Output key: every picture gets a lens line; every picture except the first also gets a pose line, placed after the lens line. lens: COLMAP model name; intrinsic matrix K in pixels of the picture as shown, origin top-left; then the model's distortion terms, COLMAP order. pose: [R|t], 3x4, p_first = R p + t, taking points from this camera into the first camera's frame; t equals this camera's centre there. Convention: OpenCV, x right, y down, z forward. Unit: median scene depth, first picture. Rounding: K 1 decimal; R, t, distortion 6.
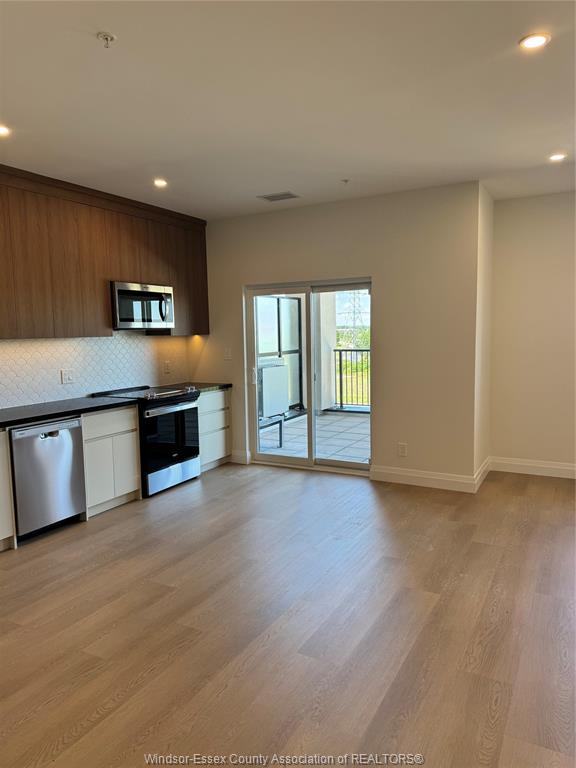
lens RADIAL K [[537.8, 0, 288.0], [0, 537.8, 384.0], [0, 0, 1]] dist [0.122375, -0.201770]
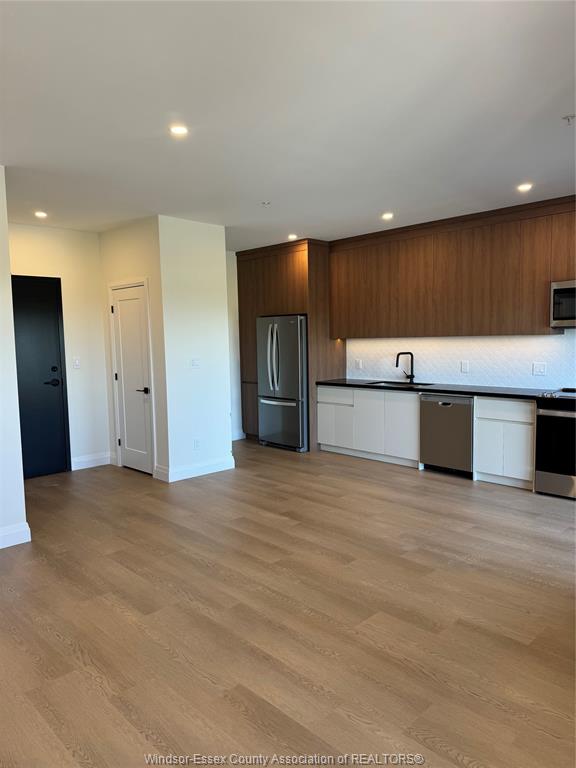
lens RADIAL K [[537.8, 0, 288.0], [0, 537.8, 384.0], [0, 0, 1]] dist [0.122375, -0.201770]
pose [[-0.295282, 0.107744, -0.949315, 0.898869], [-0.071351, 0.988359, 0.134369, -0.105860], [0.952742, 0.107412, -0.284157, 0.889136]]
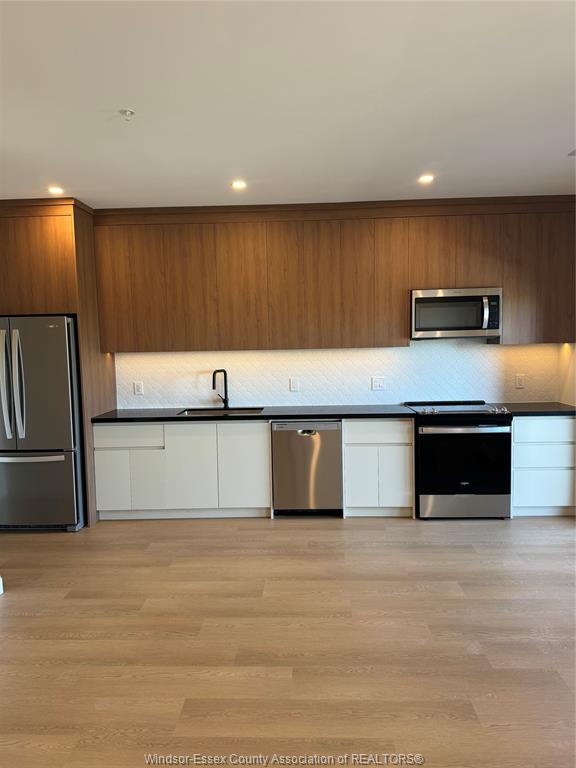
lens RADIAL K [[537.8, 0, 288.0], [0, 537.8, 384.0], [0, 0, 1]] dist [0.122375, -0.201770]
pose [[0.450311, 0.081609, -0.889135, 0.486819], [-0.077475, 0.995630, 0.052146, -0.057534], [0.889504, 0.045404, 0.454665, 0.391038]]
